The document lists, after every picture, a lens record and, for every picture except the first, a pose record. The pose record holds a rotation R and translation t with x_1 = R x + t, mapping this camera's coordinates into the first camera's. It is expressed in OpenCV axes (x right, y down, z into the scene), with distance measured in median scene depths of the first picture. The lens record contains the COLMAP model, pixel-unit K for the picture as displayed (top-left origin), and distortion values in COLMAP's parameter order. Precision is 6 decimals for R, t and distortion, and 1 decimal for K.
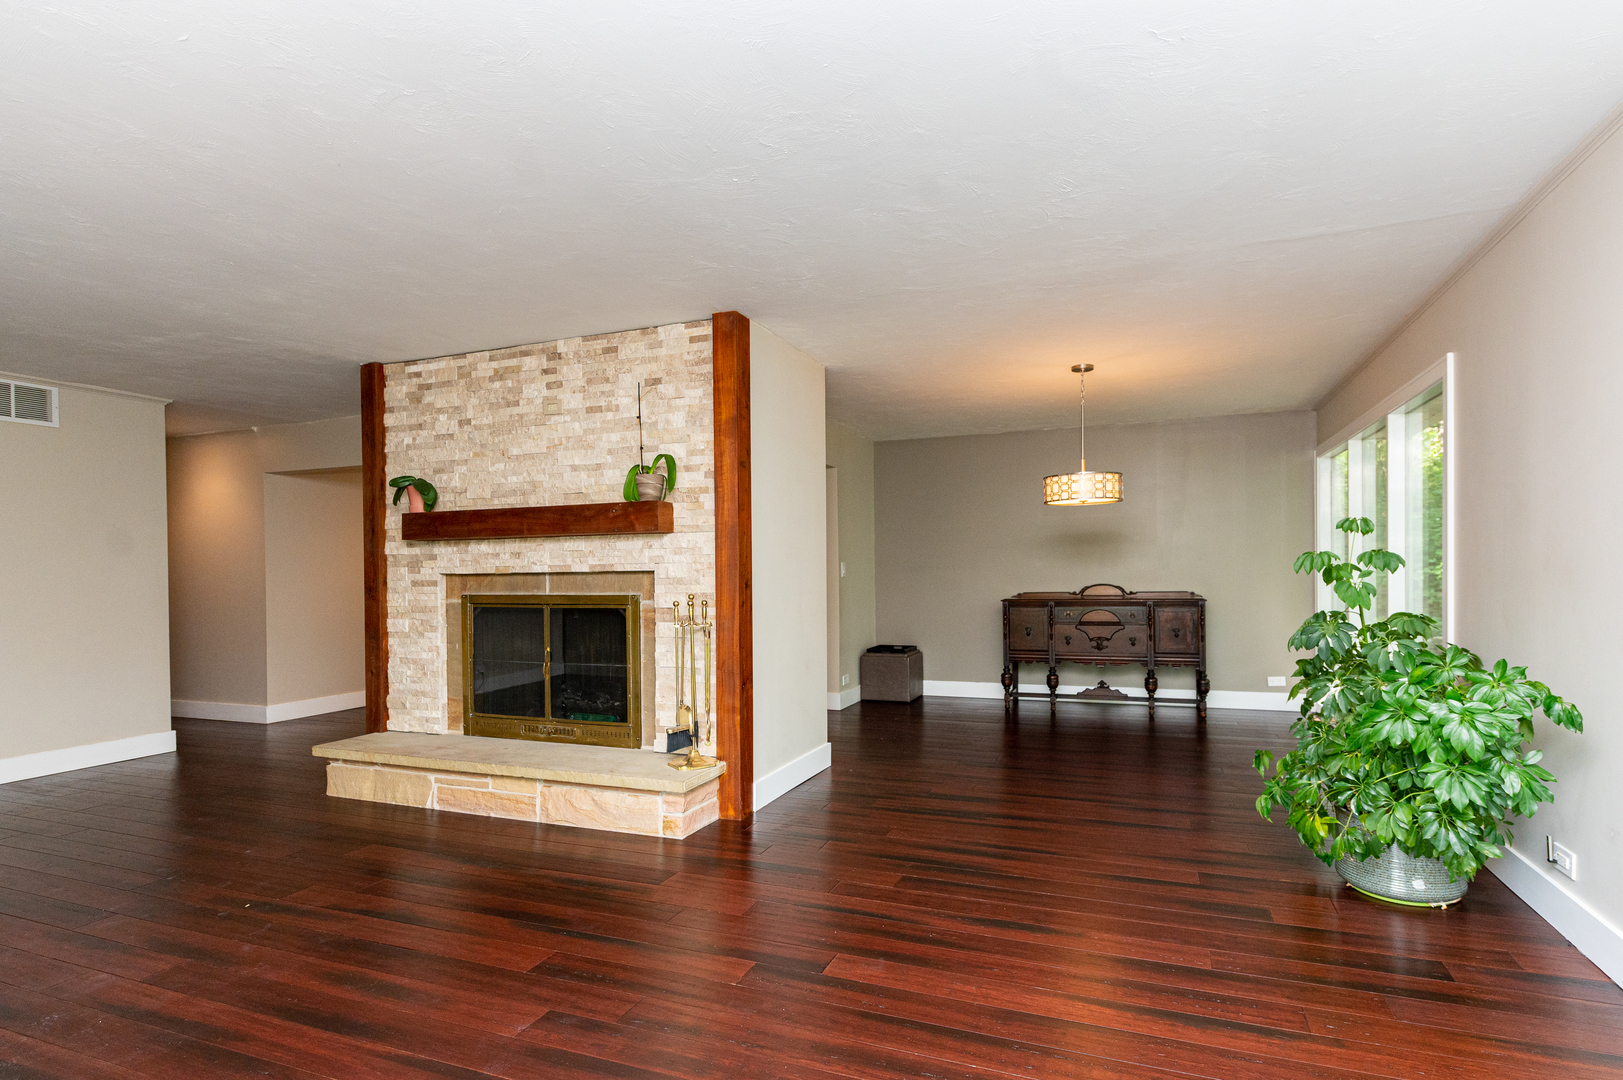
lens RADIAL K [[758.2, 0, 867.5], [0, 758.2, 575.6], [0, 0, 1]] dist [0.000101, 0.000033]
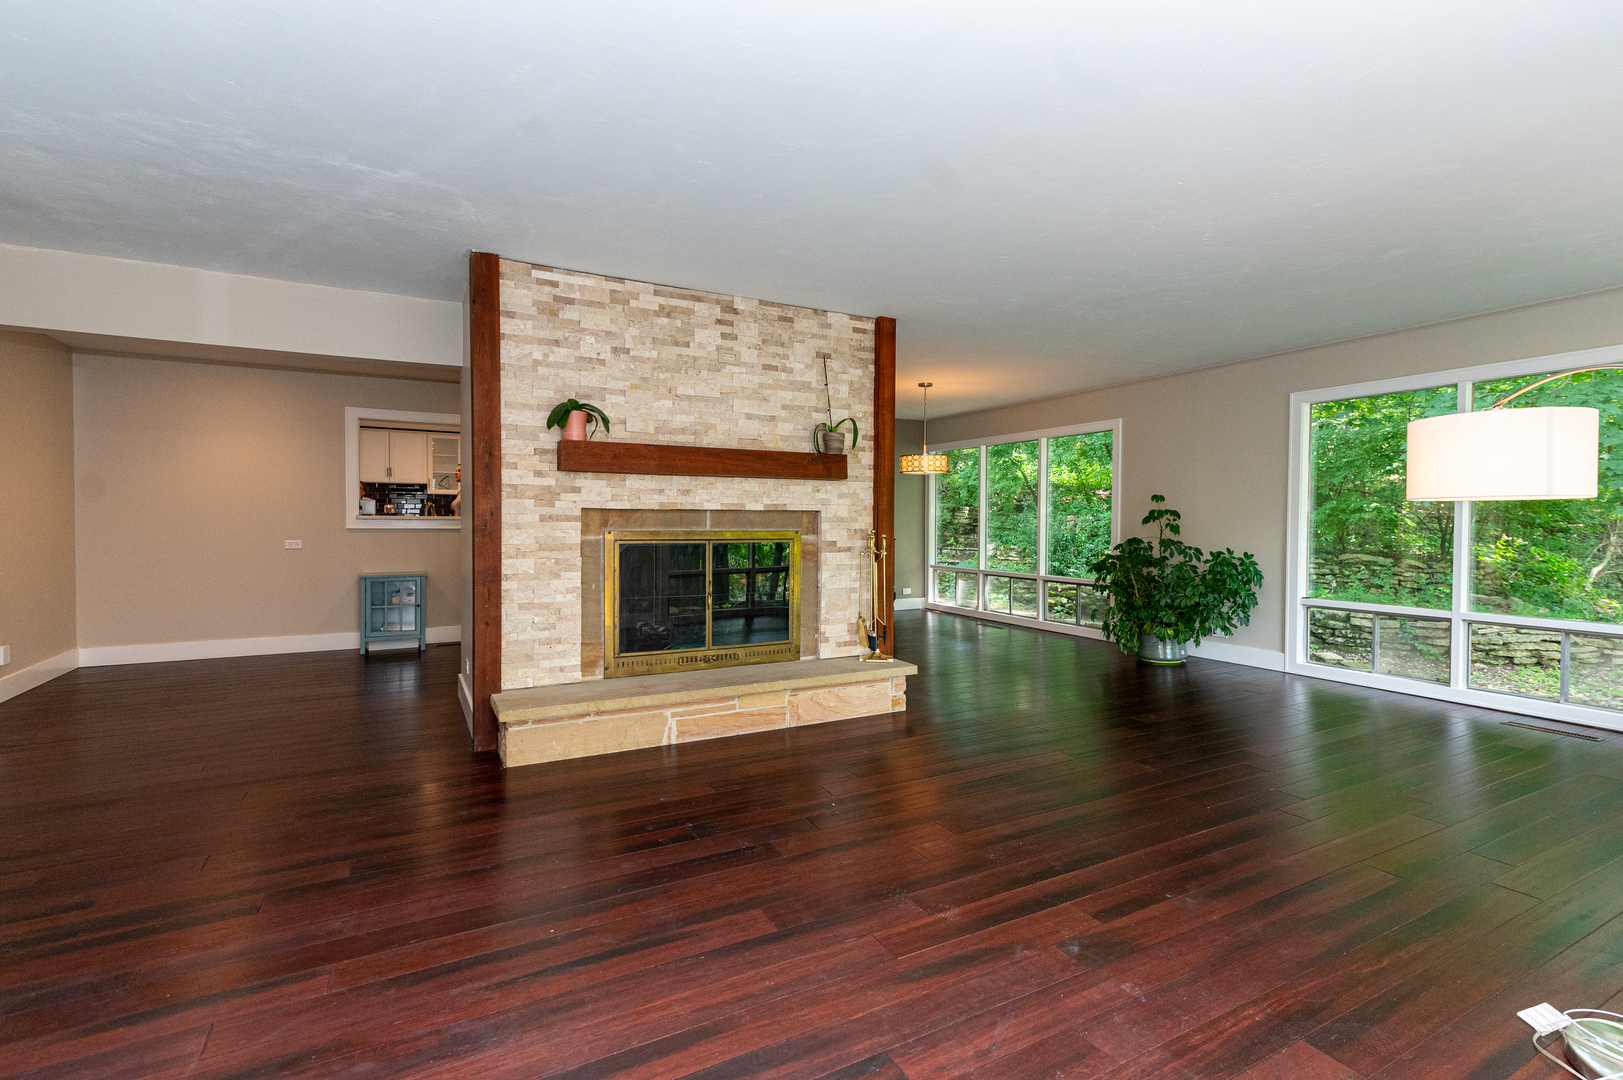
lens RADIAL K [[710.4, 0, 813.2], [0, 710.4, 536.4], [0, 0, 1]] dist [0.001325, -0.000007]
pose [[0.680804, -0.001610, 0.732464, -1.059815], [-0.008122, 0.999920, 0.009747, 0.022482], [-0.732421, -0.012585, 0.680736, 0.215706]]
